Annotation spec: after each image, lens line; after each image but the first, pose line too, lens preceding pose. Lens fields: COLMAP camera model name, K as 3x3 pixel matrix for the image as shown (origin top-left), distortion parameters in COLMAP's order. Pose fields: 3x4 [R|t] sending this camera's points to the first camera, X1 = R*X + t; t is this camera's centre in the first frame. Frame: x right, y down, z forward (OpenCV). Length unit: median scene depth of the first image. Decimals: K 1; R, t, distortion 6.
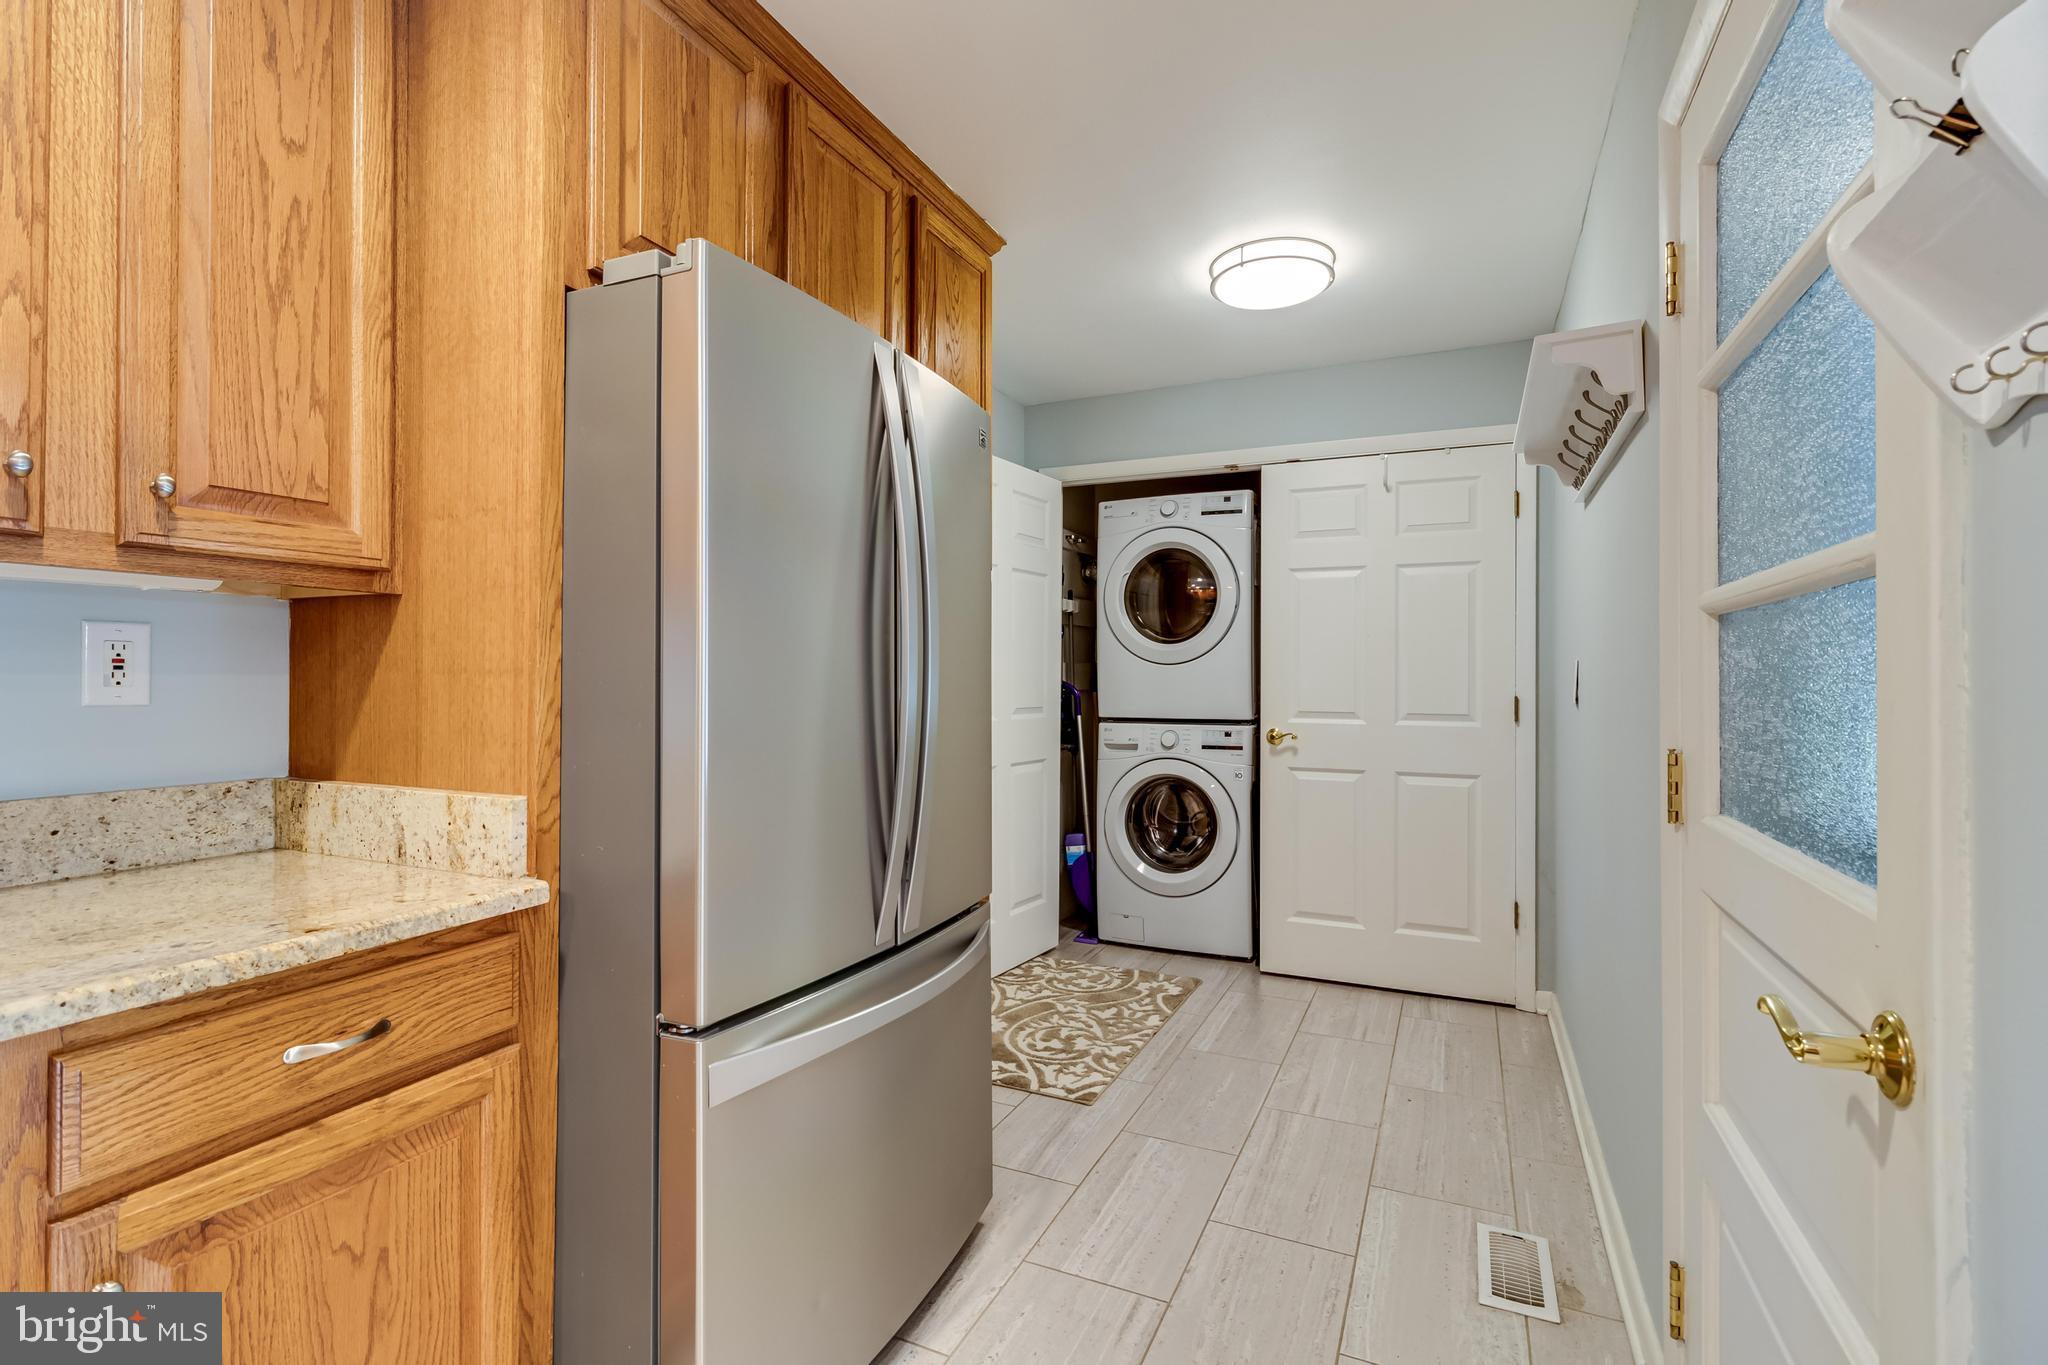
lens RADIAL K [[945.6, 0, 1029.3], [0, 945.6, 670.8], [0, 0, 1]] dist [-0.002705, -0.000569]
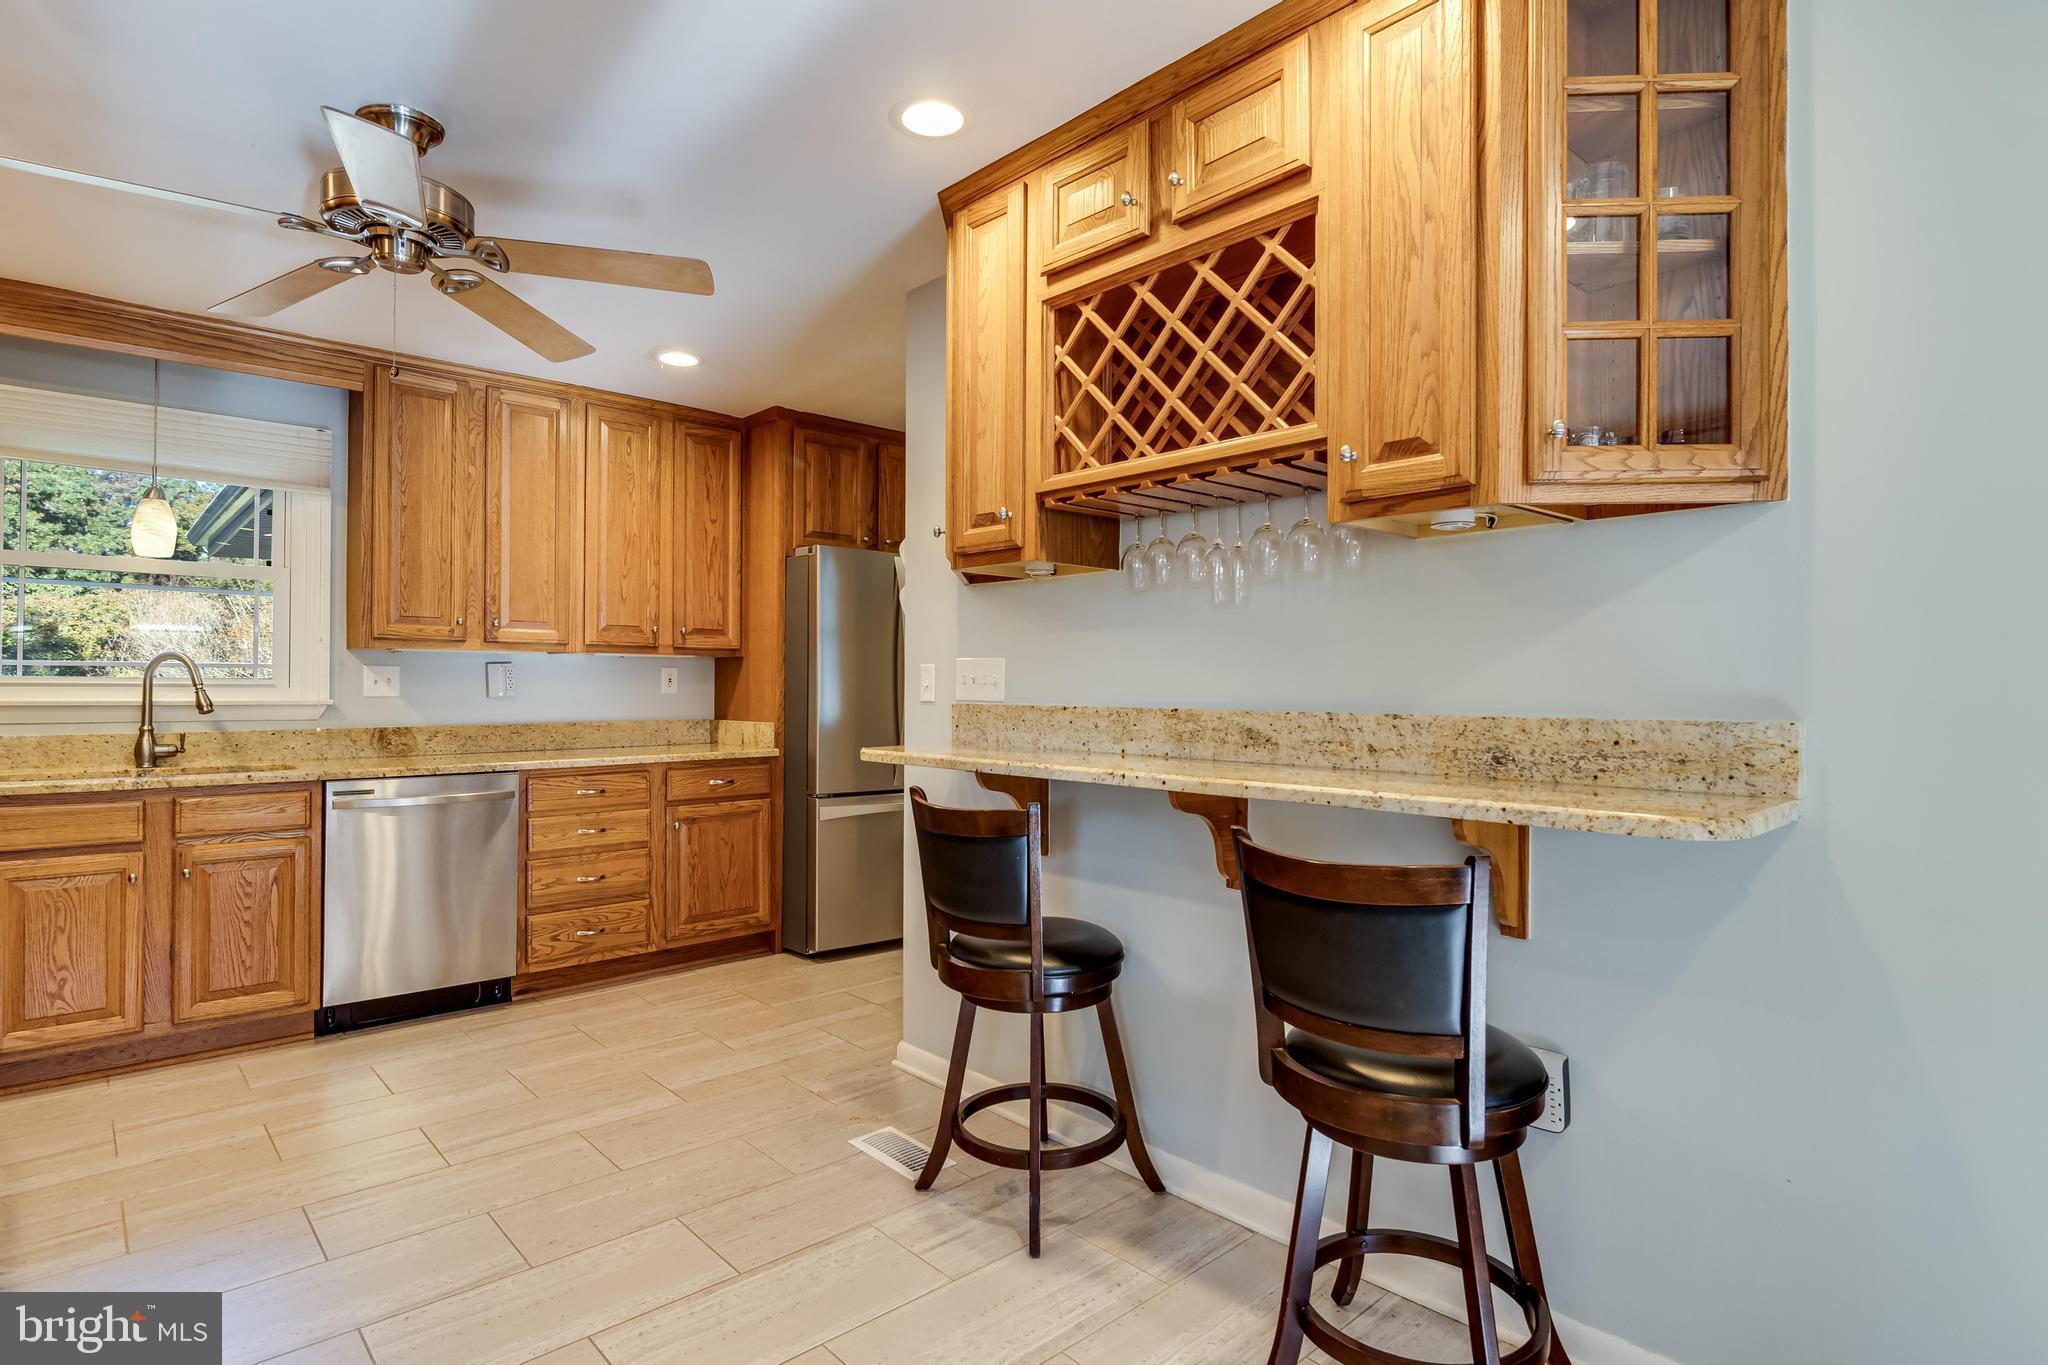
lens RADIAL K [[1071.2, 0, 1024.0], [0, 1071.2, 682.5], [0, 0, 1]] dist [-0.001639, -0.000077]
pose [[0.919236, -0.000587, -0.393707, 1.559011], [0.001656, 0.999996, 0.002376, -0.006795], [0.393704, -0.002836, 0.919233, -1.856830]]
